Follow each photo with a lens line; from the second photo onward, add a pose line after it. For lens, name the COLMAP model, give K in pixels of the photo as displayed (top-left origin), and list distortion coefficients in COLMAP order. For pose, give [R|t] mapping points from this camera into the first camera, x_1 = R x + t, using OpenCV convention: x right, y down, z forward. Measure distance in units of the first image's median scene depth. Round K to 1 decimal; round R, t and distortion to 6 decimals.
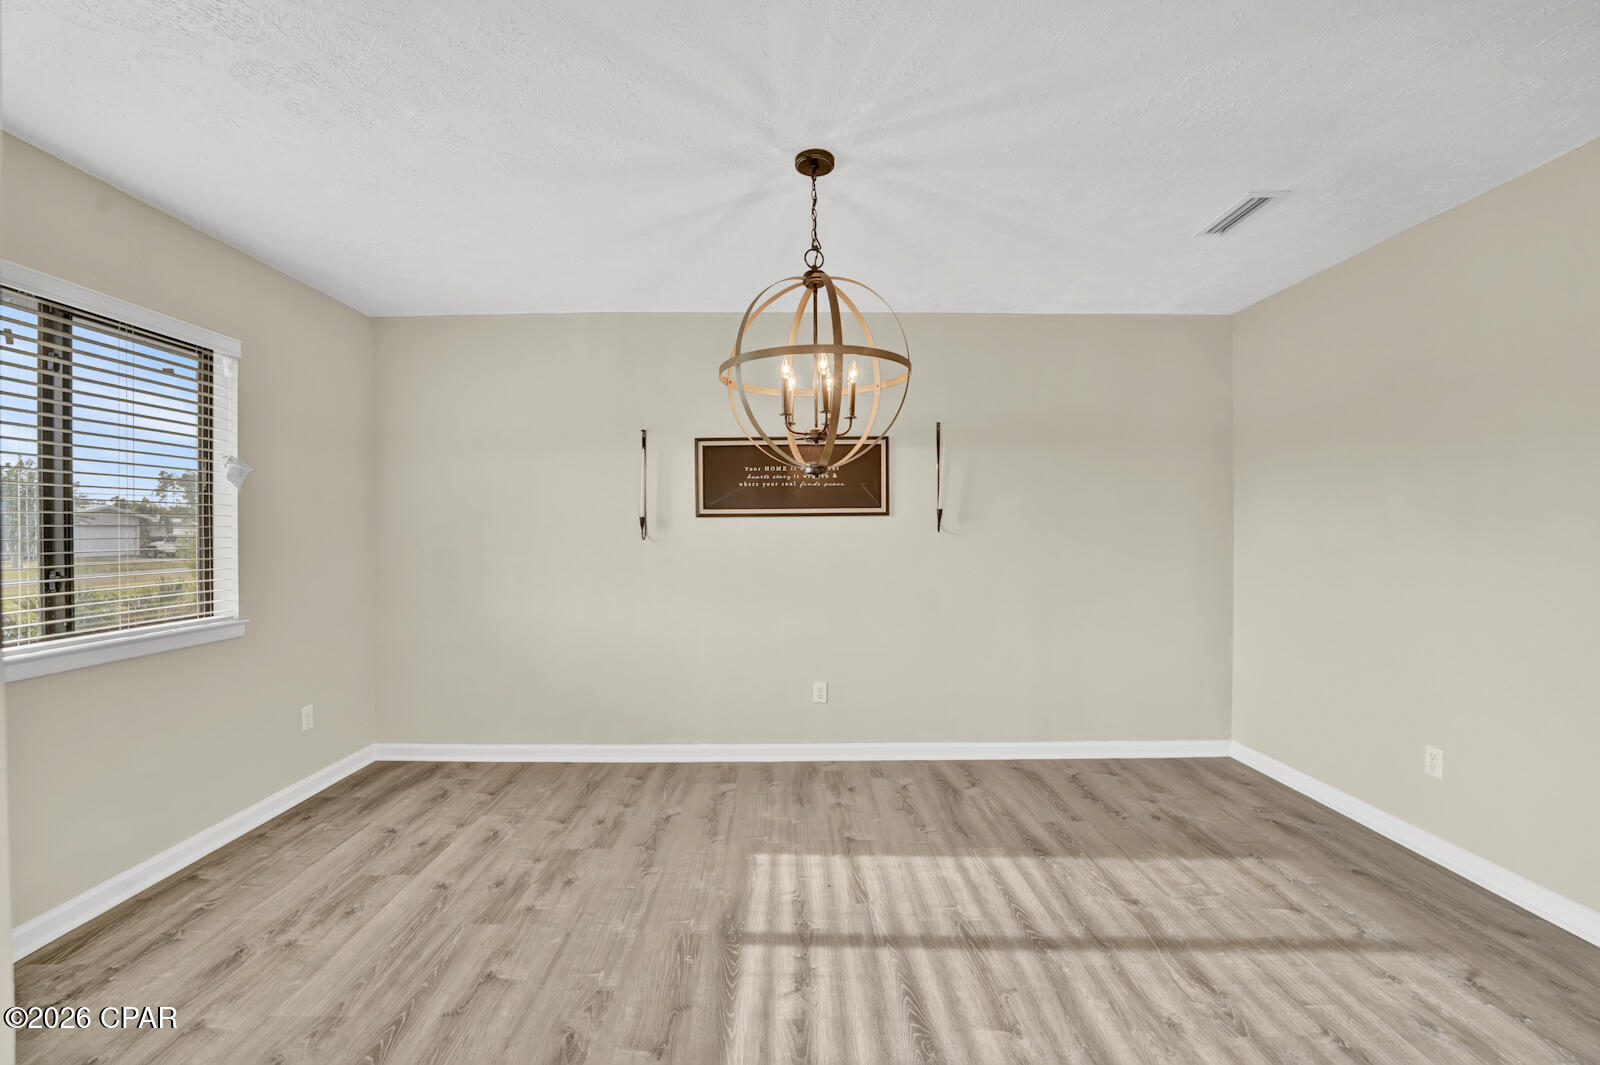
lens RADIAL K [[652.9, 0, 794.1], [0, 652.9, 528.9], [0, 0, 1]] dist [-0.024673, 0.001255]
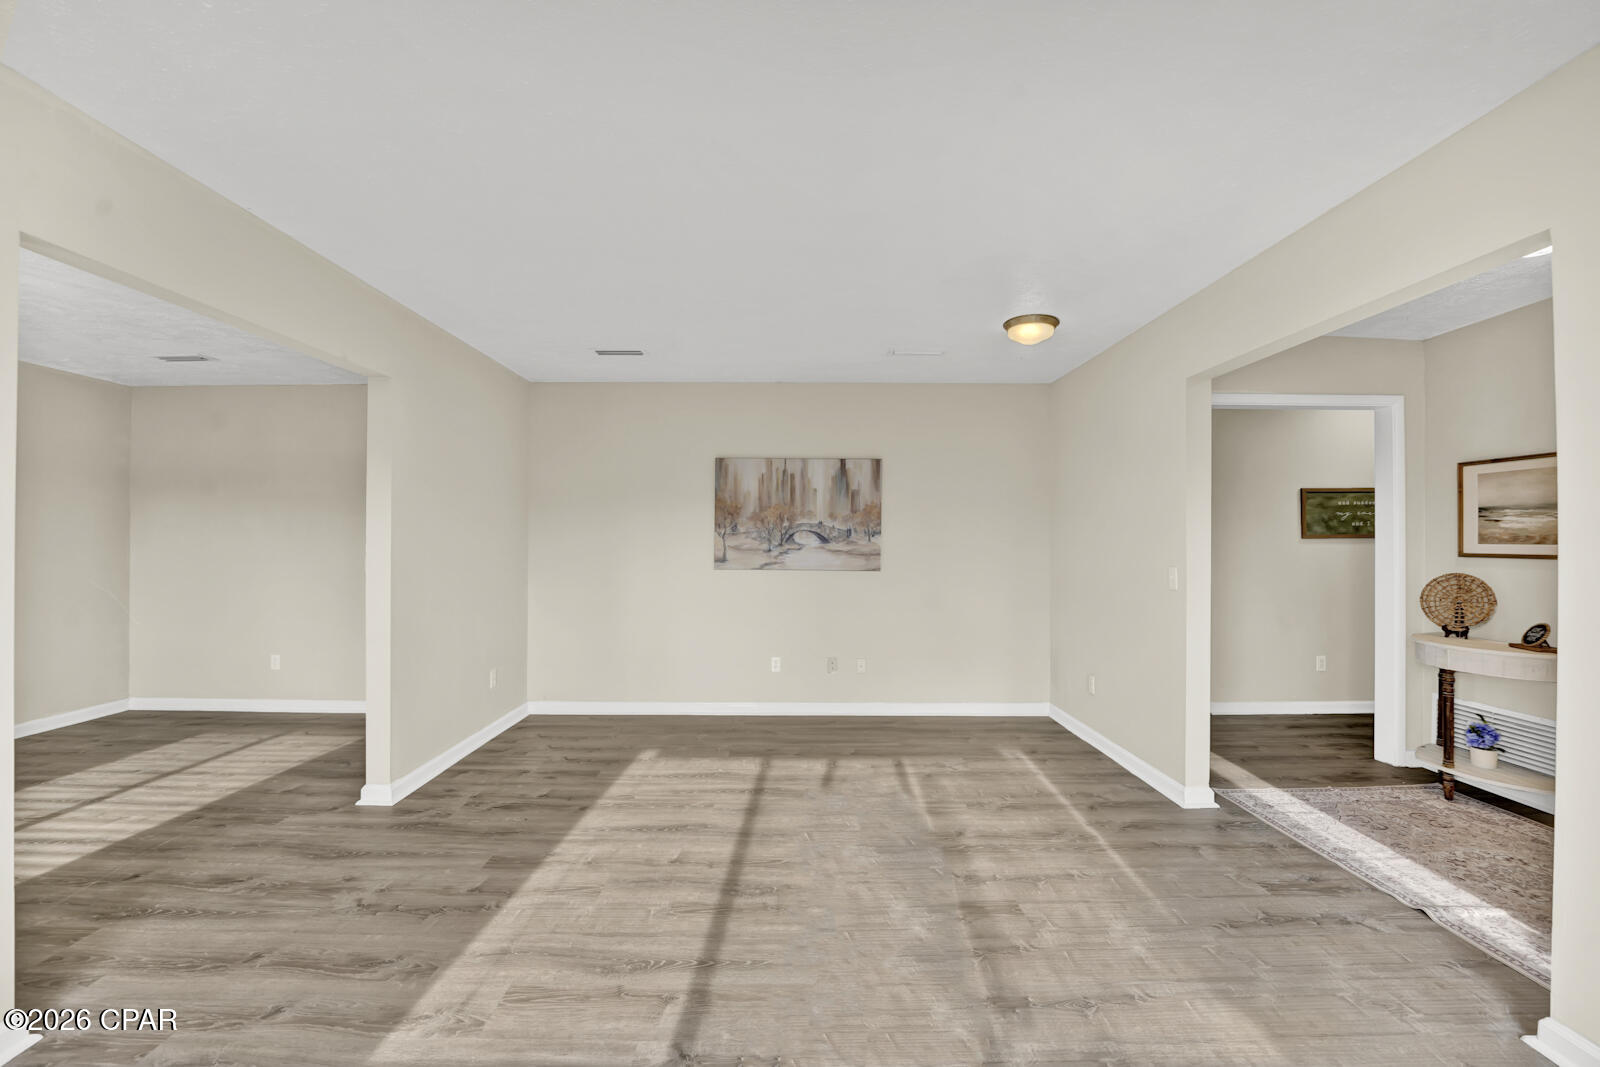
lens RADIAL K [[653.8, 0, 789.5], [0, 653.8, 535.7], [0, 0, 1]] dist [-0.027556, 0.002740]
pose [[0.015998, 0.010131, 0.999821, -0.809192], [-0.000494, 0.999949, -0.010124, -0.002998], [-0.999872, -0.000332, 0.016002, -0.523155]]
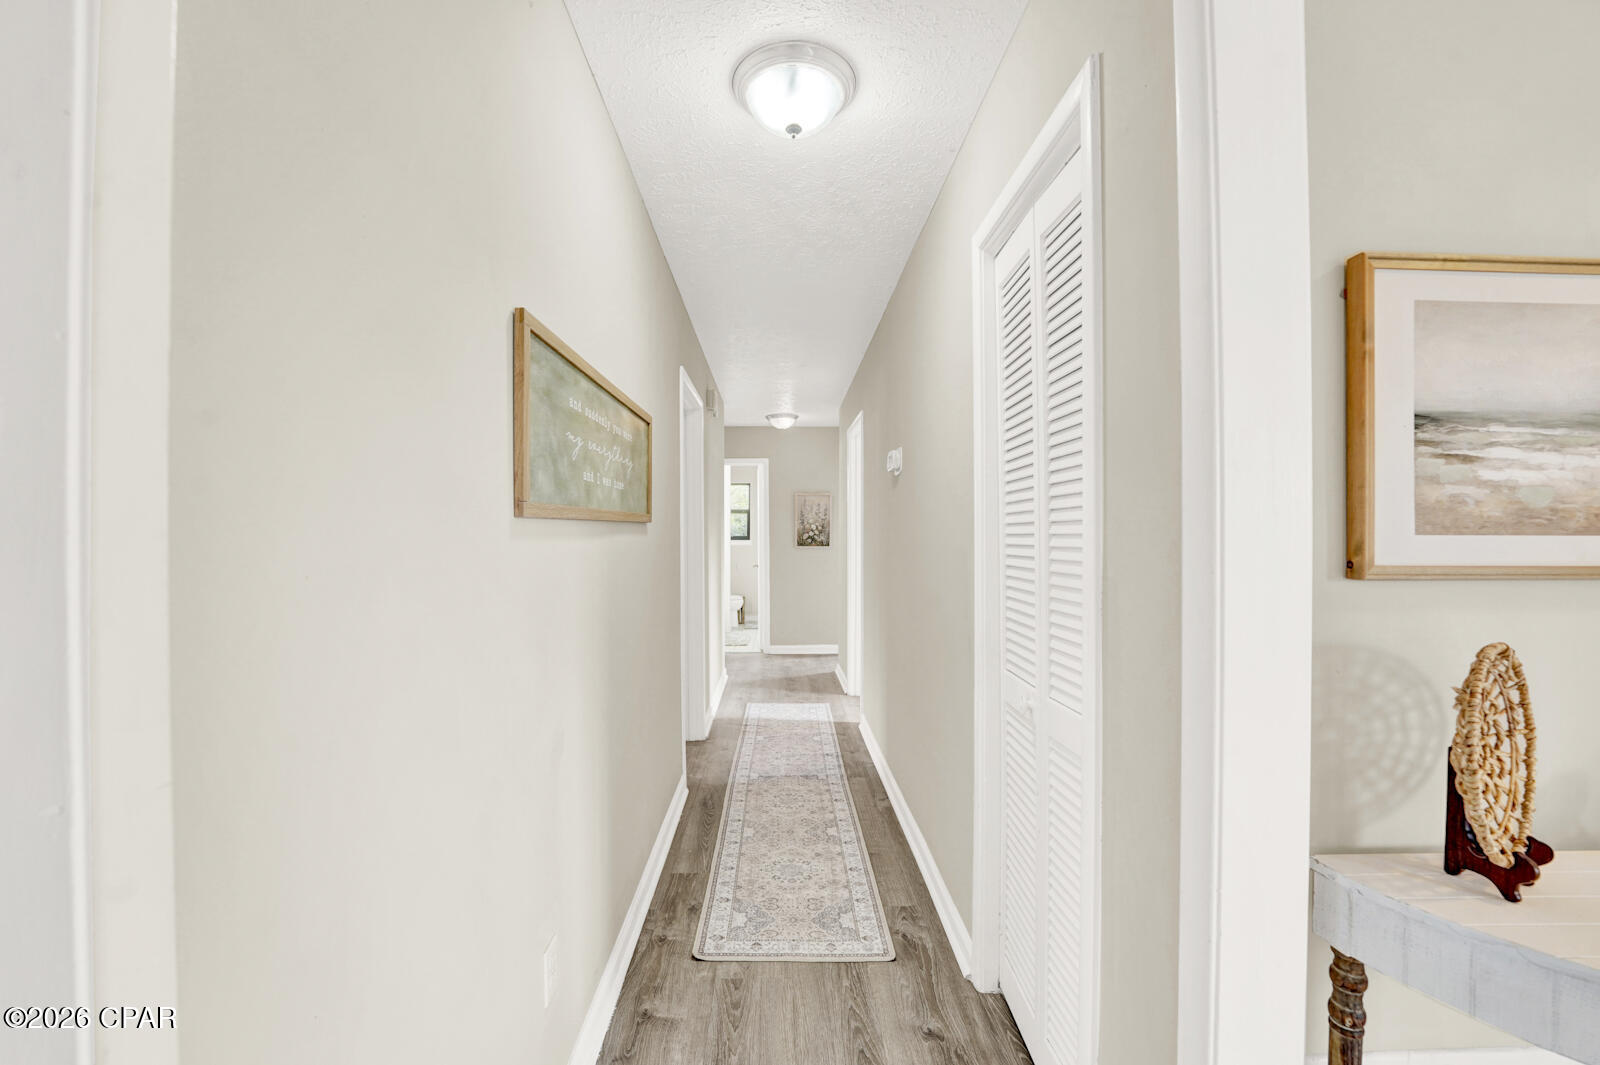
lens RADIAL K [[652.9, 0, 798.2], [0, 652.9, 532.6], [0, 0, 1]] dist [-0.024673, 0.001255]
pose [[-0.999999, 0.001404, -0.000887, 0.710632], [0.001404, 0.999999, 0.000873, -0.002322], [0.000888, 0.000872, -0.999999, -1.420205]]
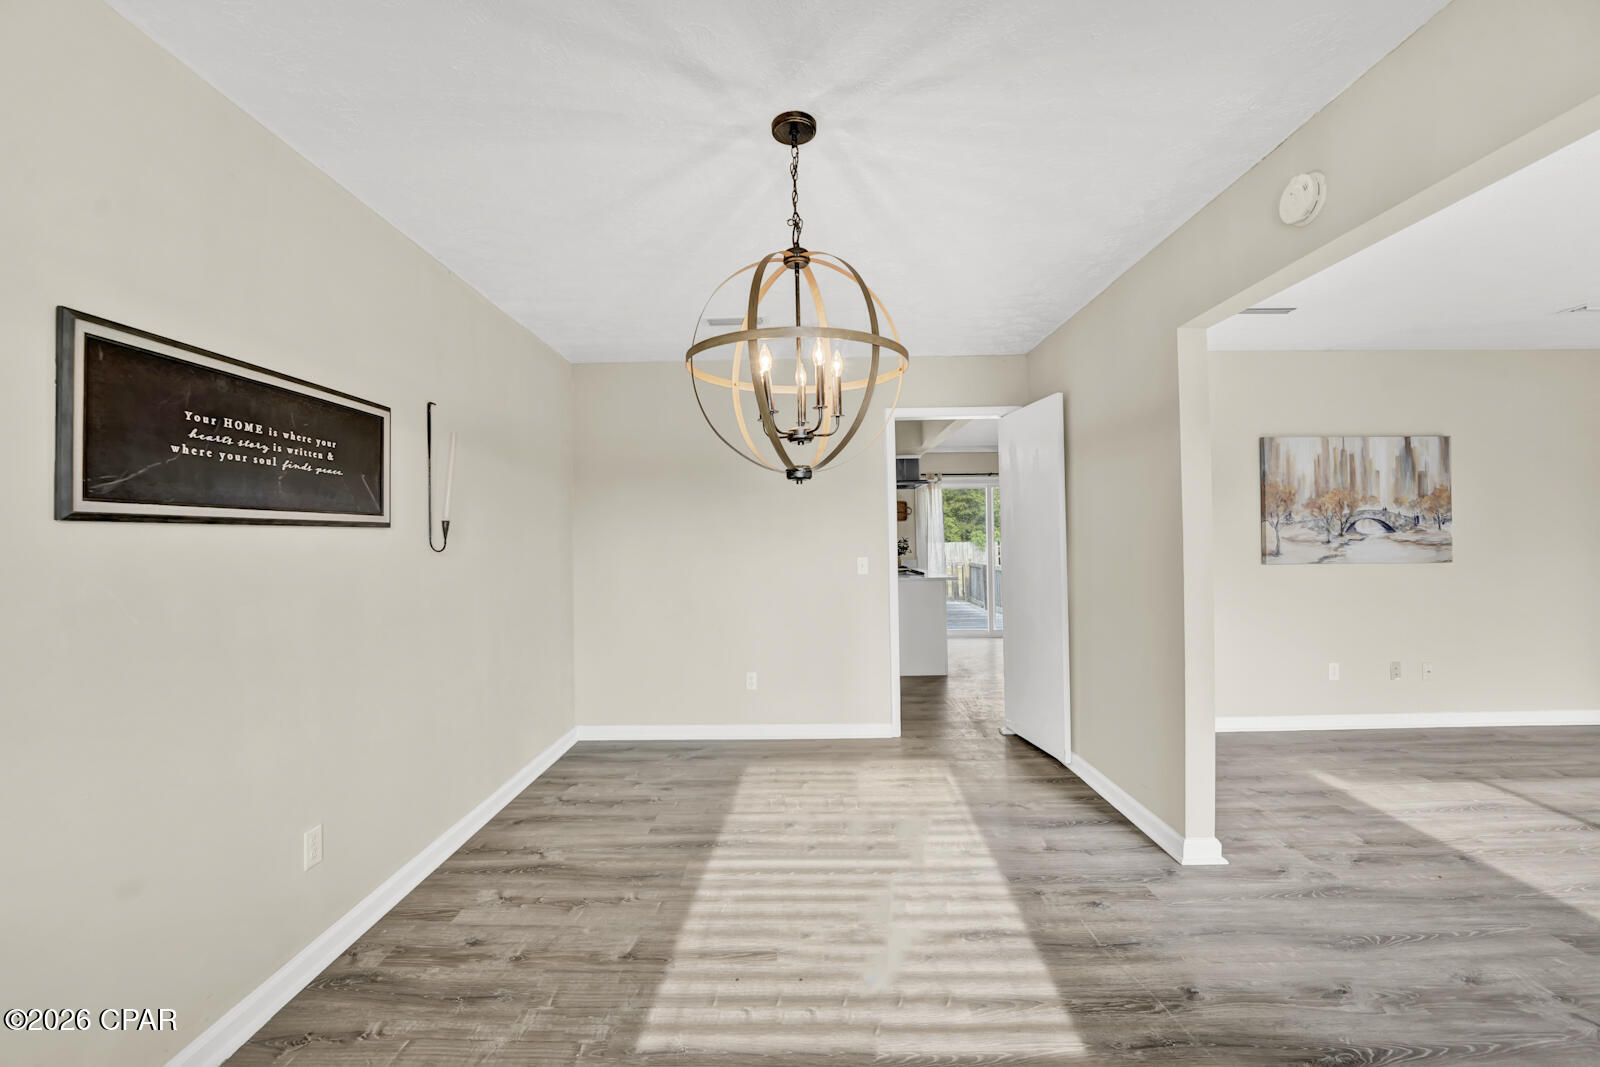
lens RADIAL K [[653.8, 0, 790.0], [0, 653.8, 534.3], [0, 0, 1]] dist [-0.027556, 0.002740]
pose [[0.027569, 0.010252, 0.999567, -0.611688], [0.014818, 0.999833, -0.010664, -0.001093], [-0.999510, 0.015106, 0.027412, 0.720390]]
